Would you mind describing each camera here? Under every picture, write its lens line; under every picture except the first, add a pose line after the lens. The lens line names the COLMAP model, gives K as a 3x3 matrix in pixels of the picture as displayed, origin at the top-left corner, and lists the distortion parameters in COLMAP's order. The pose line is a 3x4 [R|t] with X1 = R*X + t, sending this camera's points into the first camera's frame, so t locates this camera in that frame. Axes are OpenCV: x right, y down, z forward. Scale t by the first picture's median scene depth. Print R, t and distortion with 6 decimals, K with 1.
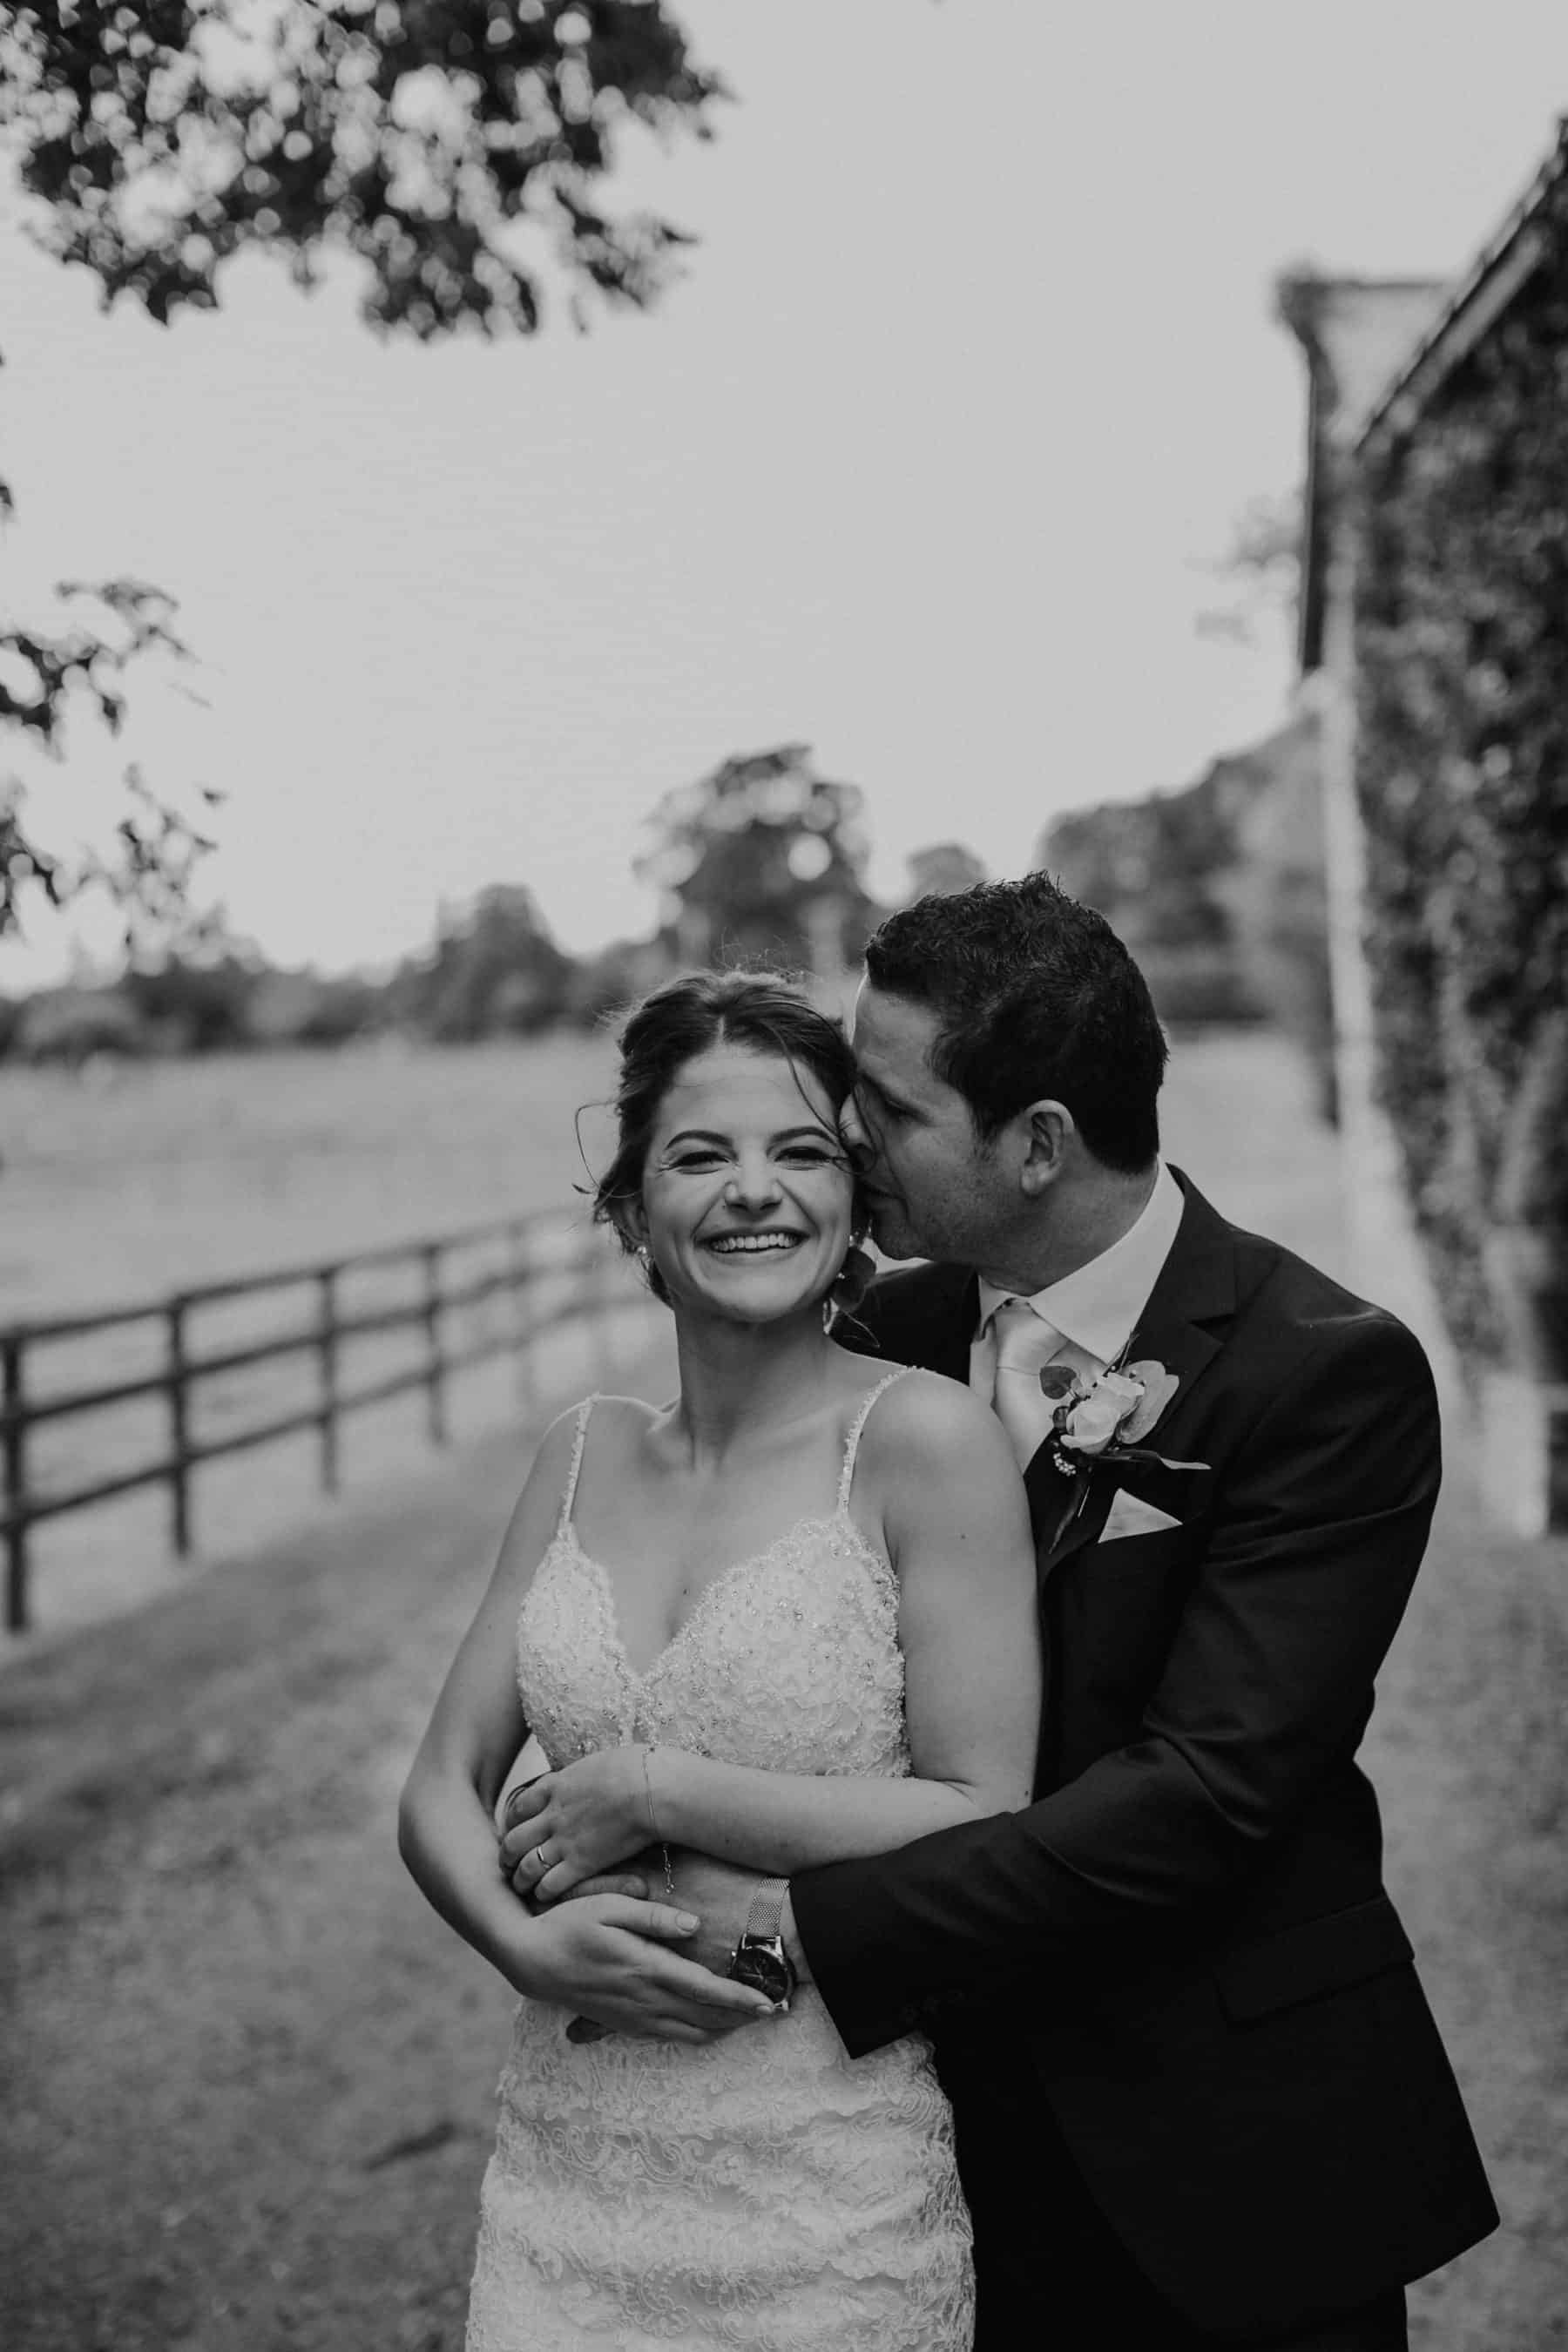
lens RADIAL K [[3251.7, 0, 781.8], [0, 3251.7, 1178.5], [0, 0, 1]] dist [-0.093565, 0.000000]
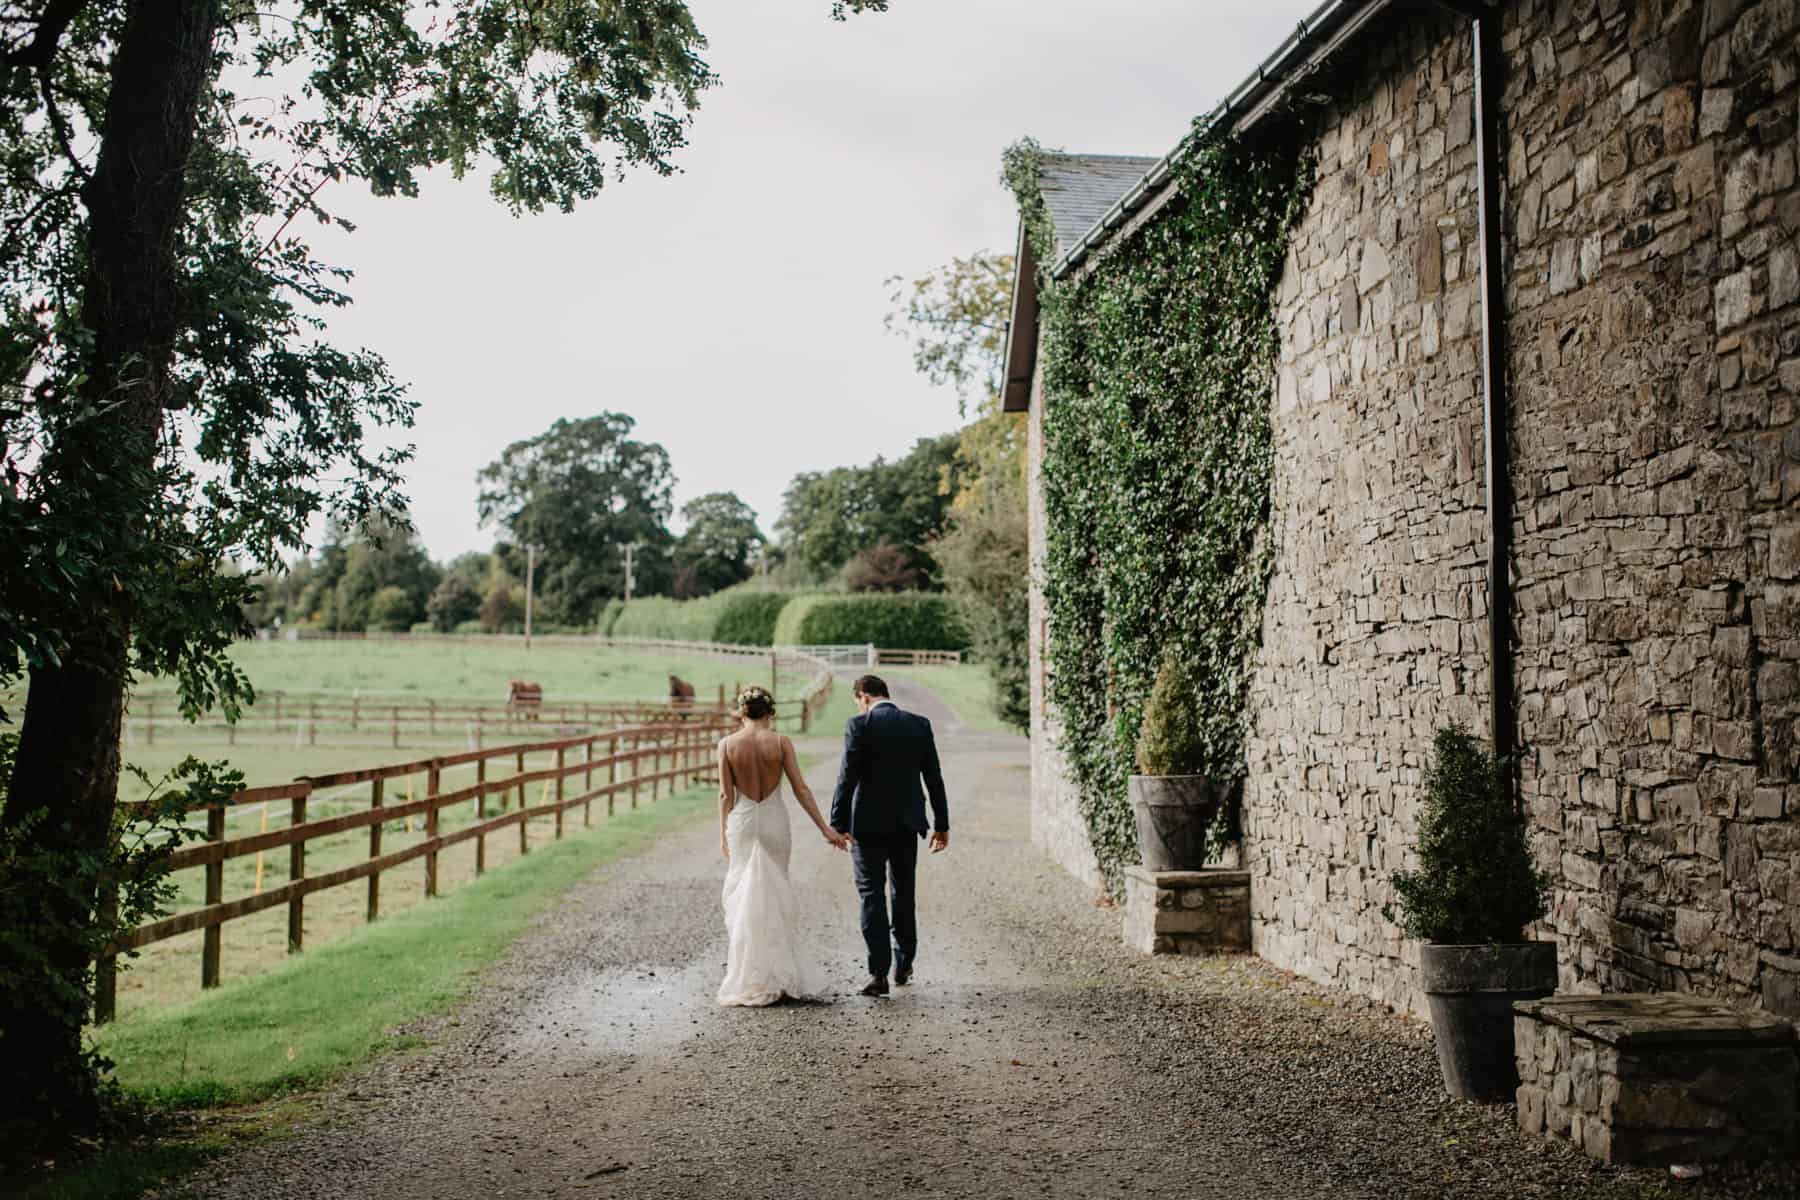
lens RADIAL K [[2488.6, 0, 896.7], [0, 2488.6, 603.0], [0, 0, 1]] dist [-0.093565, 0.000000]
pose [[0.991062, 0.047569, 0.124633, -0.053533], [-0.039936, 0.997211, -0.063046, 0.013447], [-0.127284, 0.057505, 0.990198, -0.214204]]
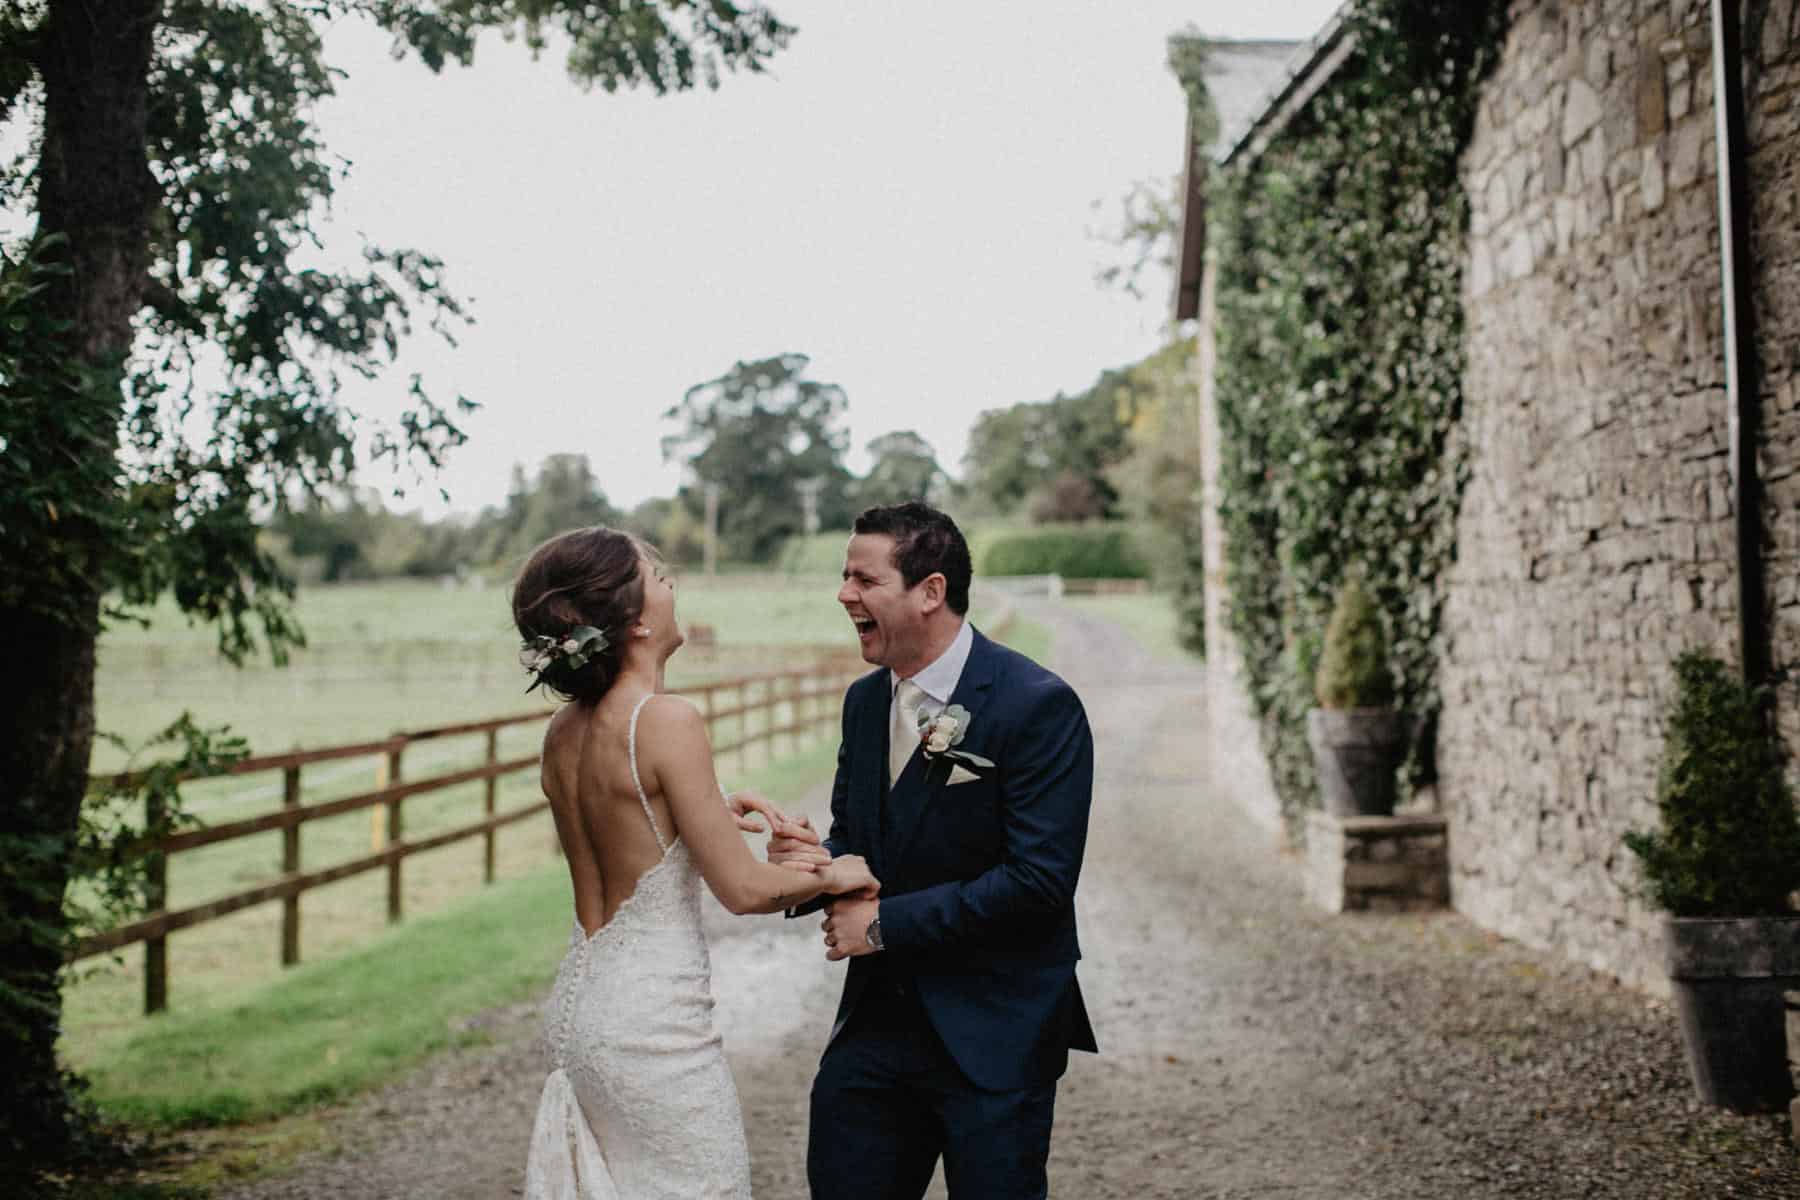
lens RADIAL K [[2488.6, 0, 903.2], [0, 2488.6, 627.8], [0, 0, 1]] dist [-0.093565, 0.000000]
pose [[0.998365, 0.021296, 0.053047, -0.022184], [-0.019996, 0.999489, -0.024919, 0.010684], [-0.053550, 0.023818, 0.998281, -0.098289]]
